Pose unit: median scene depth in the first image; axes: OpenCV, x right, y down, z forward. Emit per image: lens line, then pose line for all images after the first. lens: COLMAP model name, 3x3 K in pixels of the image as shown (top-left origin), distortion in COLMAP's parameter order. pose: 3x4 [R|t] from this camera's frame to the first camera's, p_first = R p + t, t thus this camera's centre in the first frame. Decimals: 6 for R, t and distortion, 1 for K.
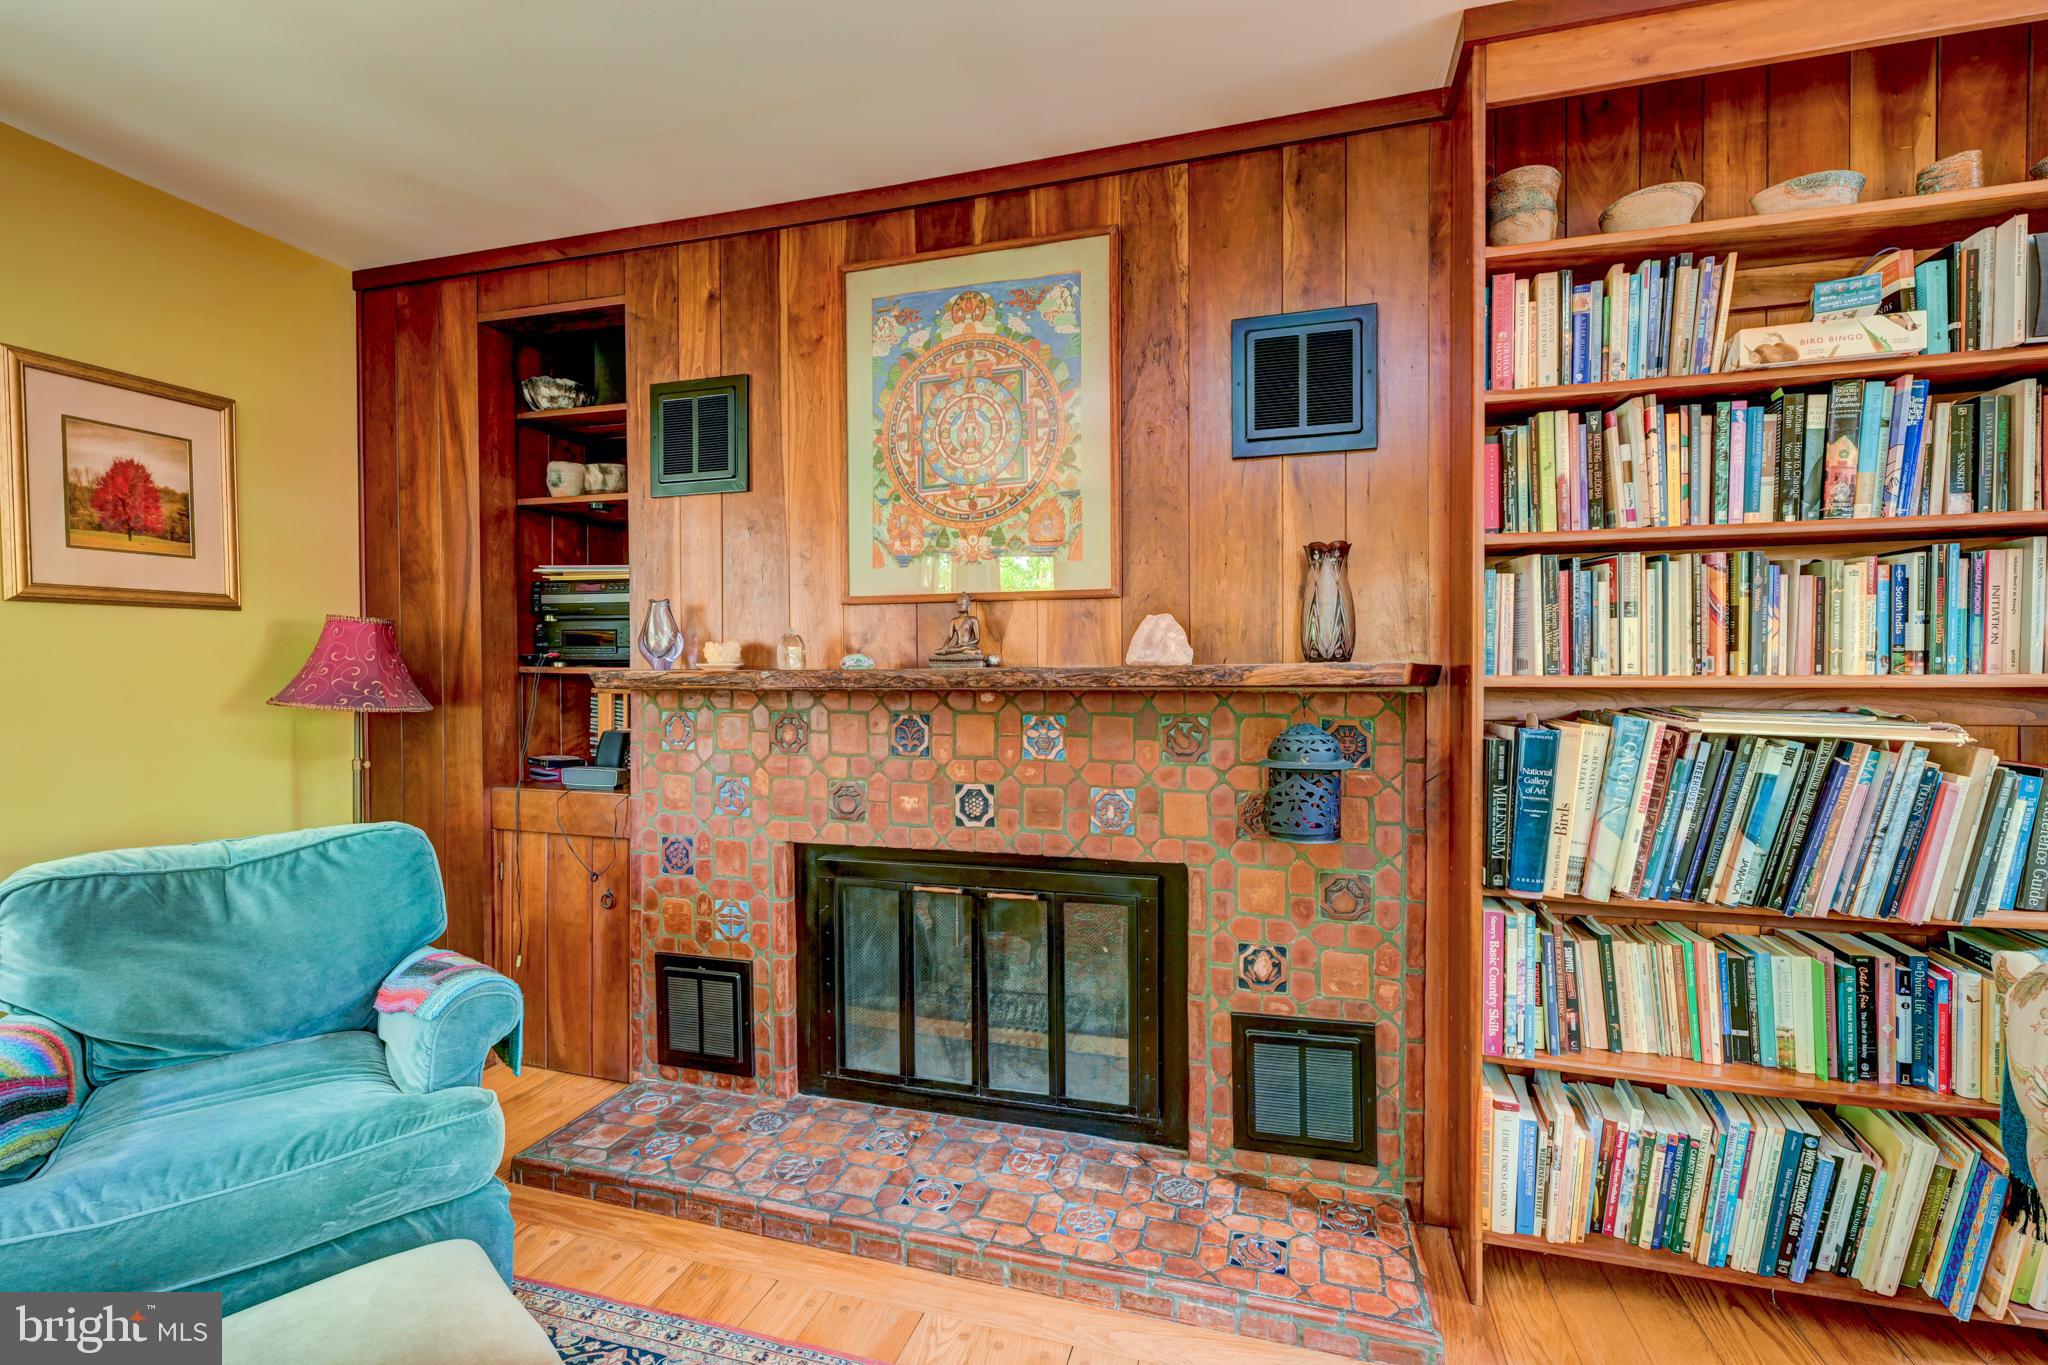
lens RADIAL K [[926.4, 0, 1025.5], [0, 926.4, 684.2], [0, 0, 1]] dist [0.000974, -0.000108]
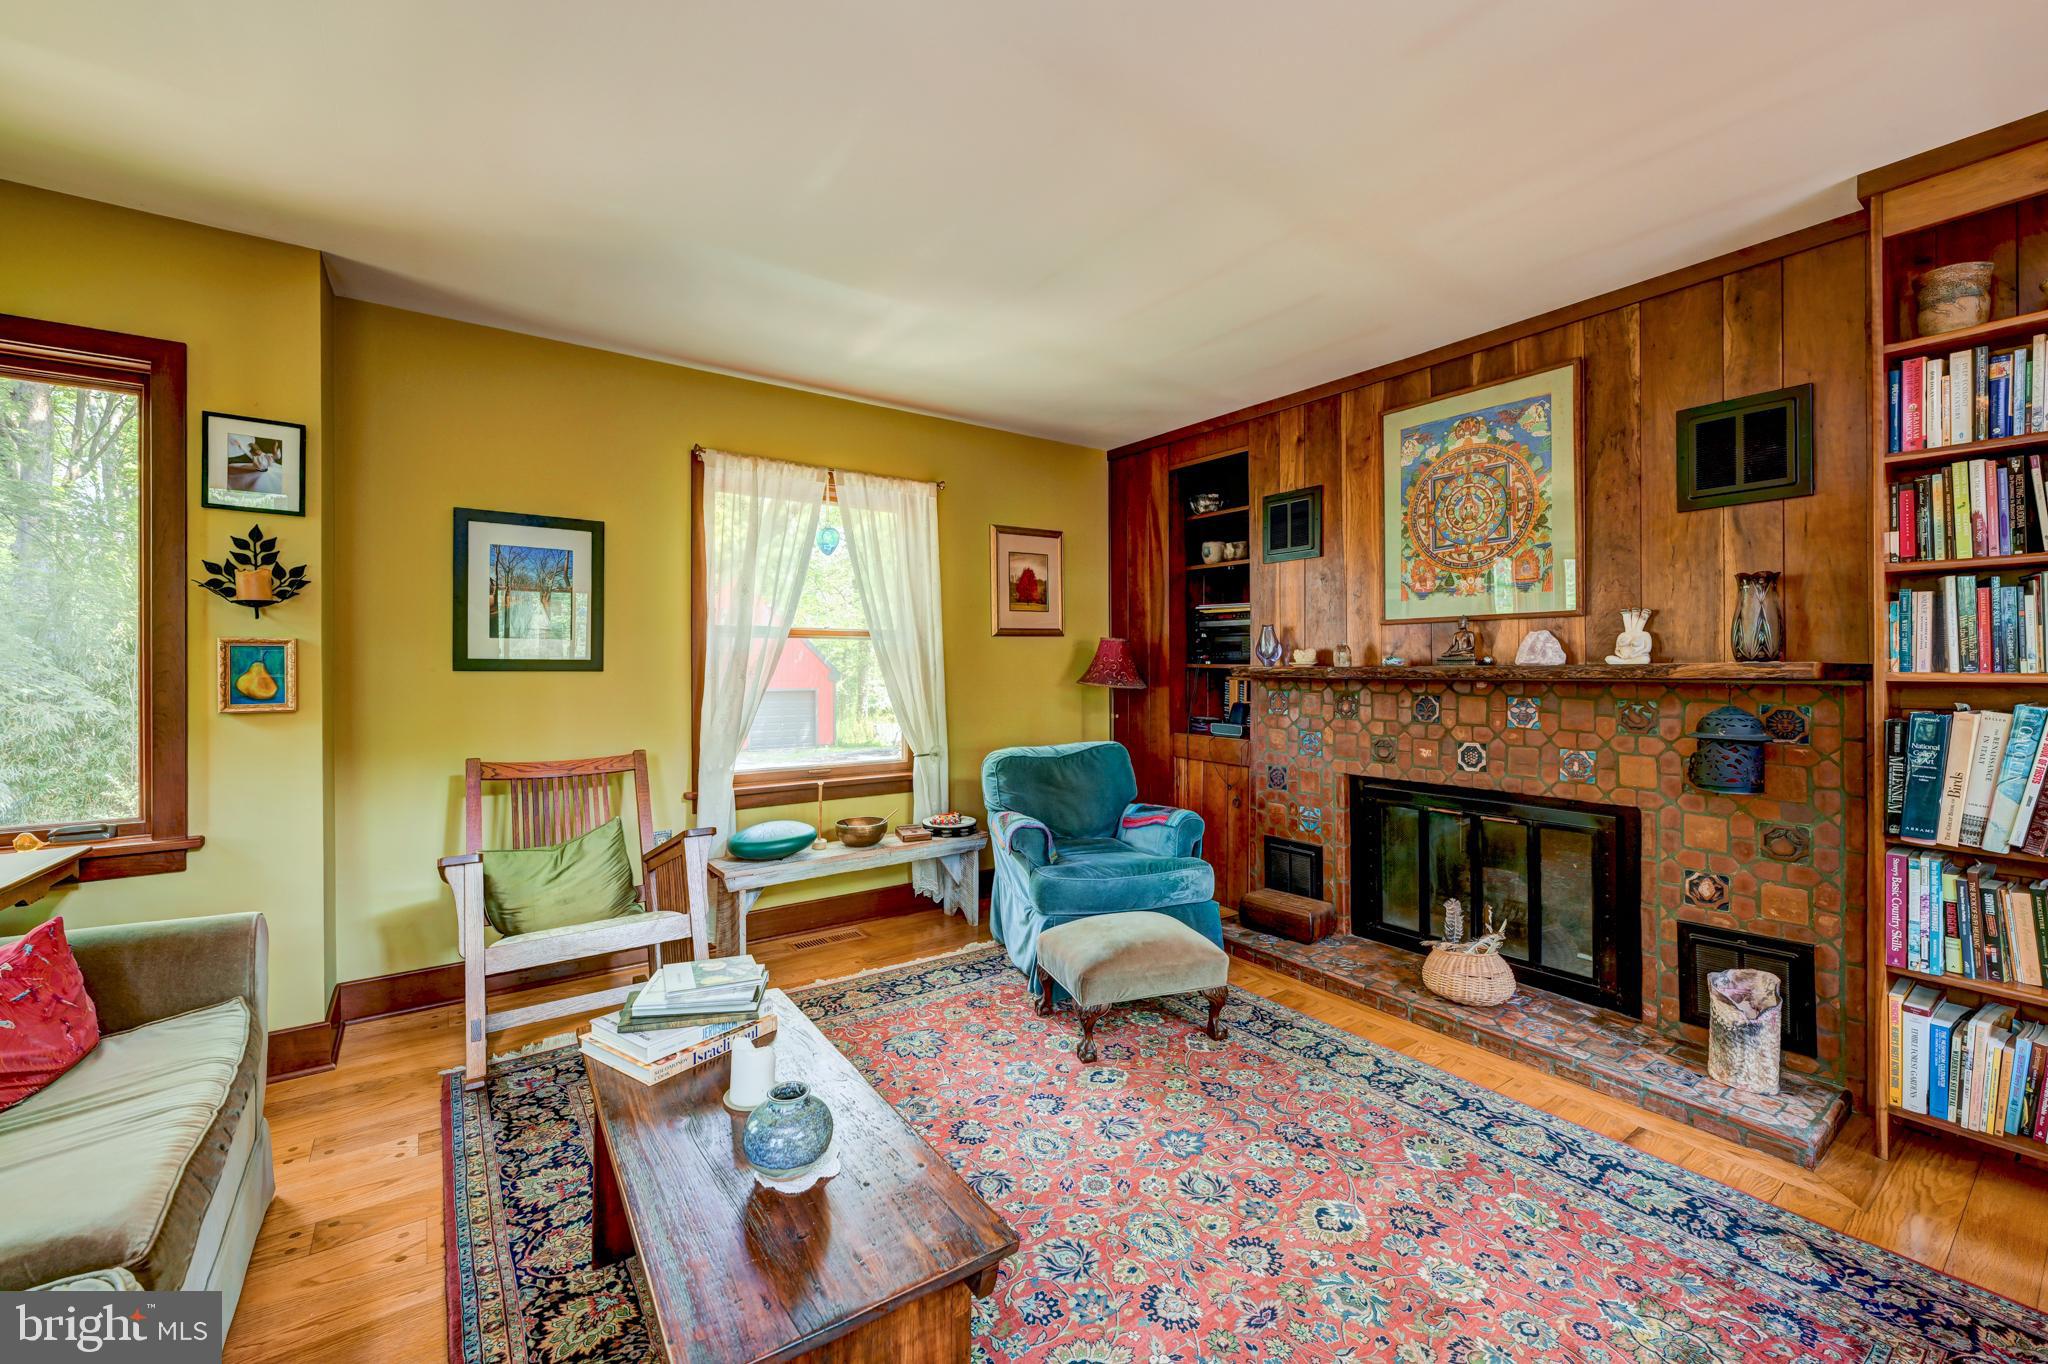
lens RADIAL K [[808.9, 0, 1039.1], [0, 808.9, 667.7], [0, 0, 1]] dist [0.000106, 0.000100]
pose [[0.801872, 0.001476, -0.597494, 0.174156], [-0.006296, 0.999962, -0.005980, -0.001526], [0.597462, 0.008557, 0.801851, -0.493713]]
